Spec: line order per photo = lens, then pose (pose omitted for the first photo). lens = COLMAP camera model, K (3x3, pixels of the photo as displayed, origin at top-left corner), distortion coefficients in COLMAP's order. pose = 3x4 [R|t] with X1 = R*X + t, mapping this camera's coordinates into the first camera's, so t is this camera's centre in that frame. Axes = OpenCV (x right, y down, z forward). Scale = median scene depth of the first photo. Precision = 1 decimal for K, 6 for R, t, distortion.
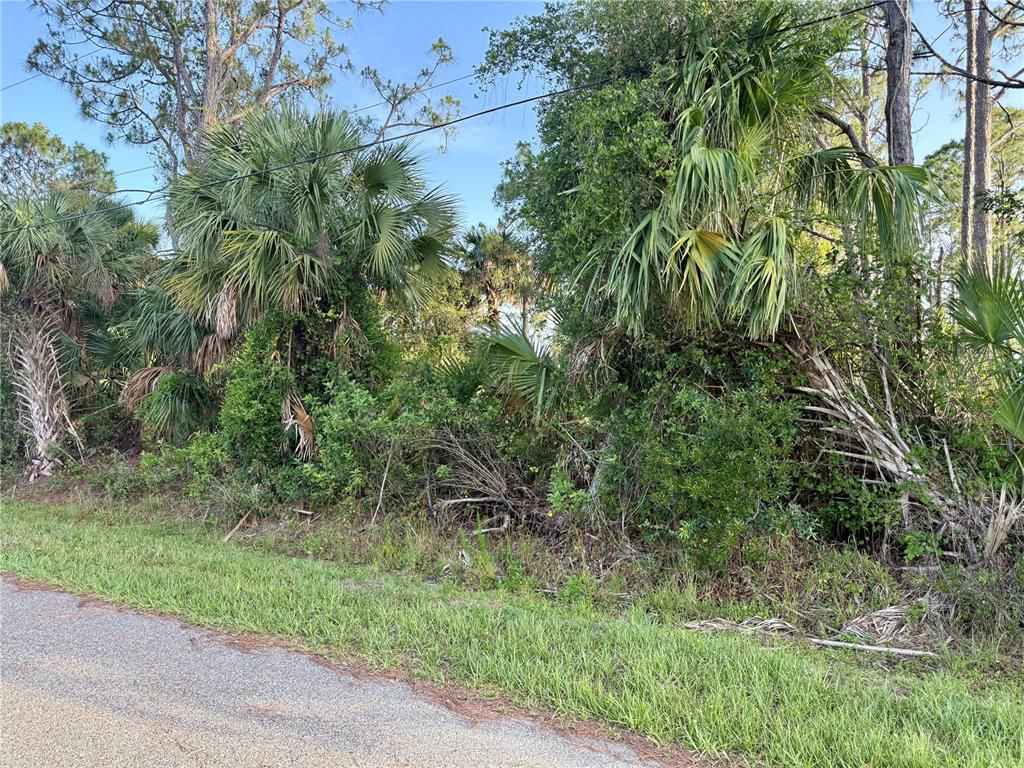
lens RADIAL K [[744.2, 0, 508.9], [0, 744.2, 375.0], [0, 0, 1]] dist [0.068801, -0.066289]
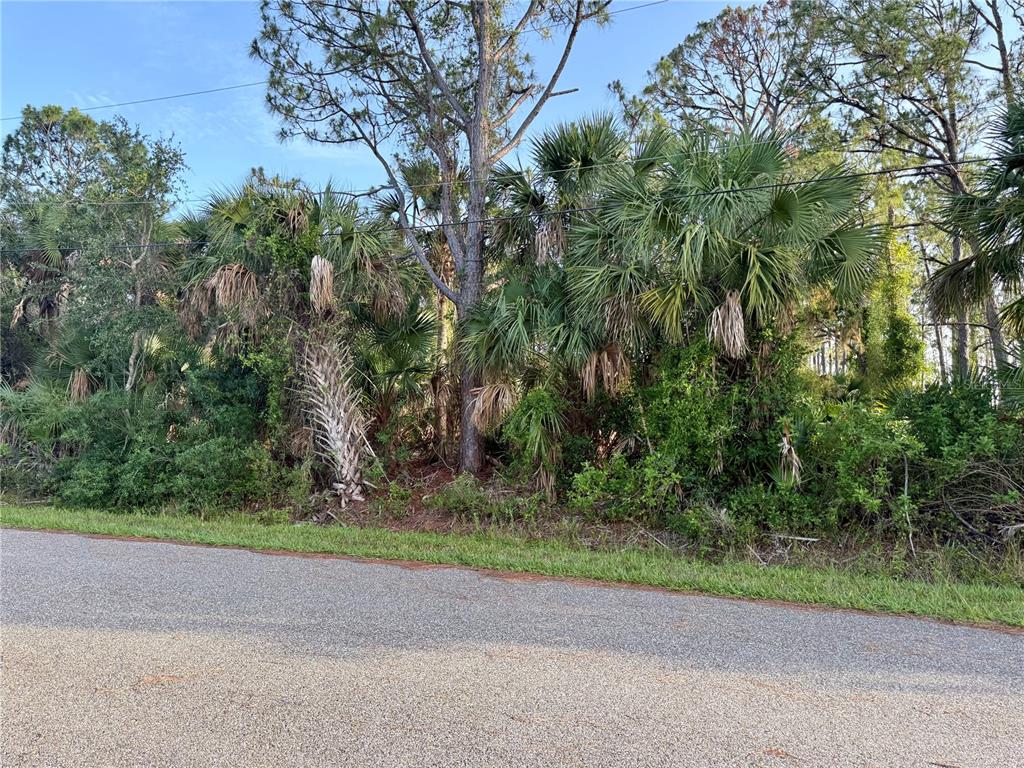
lens RADIAL K [[744.2, 0, 510.1], [0, 744.2, 374.3], [0, 0, 1]] dist [0.068801, -0.066289]
pose [[0.990191, 0.024565, 0.137542, -0.549489], [-0.020738, 0.999359, -0.029194, 0.003290], [-0.138170, 0.026055, 0.990066, 0.081073]]
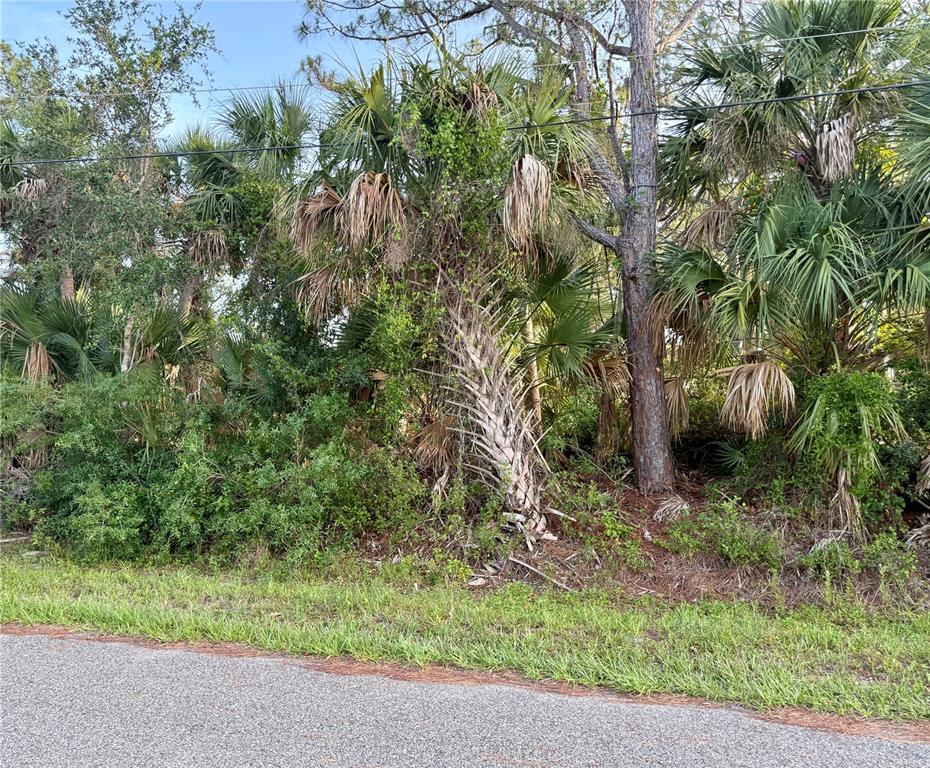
lens RADIAL K [[763.2, 0, 459.6], [0, 763.2, 367.6], [0, 0, 1]] dist [0.060987, -0.001084]
pose [[0.972487, 0.018277, 0.232238, -0.809634], [-0.014732, 0.999747, -0.016991, 0.008230], [-0.232490, 0.013102, 0.972510, 0.421544]]
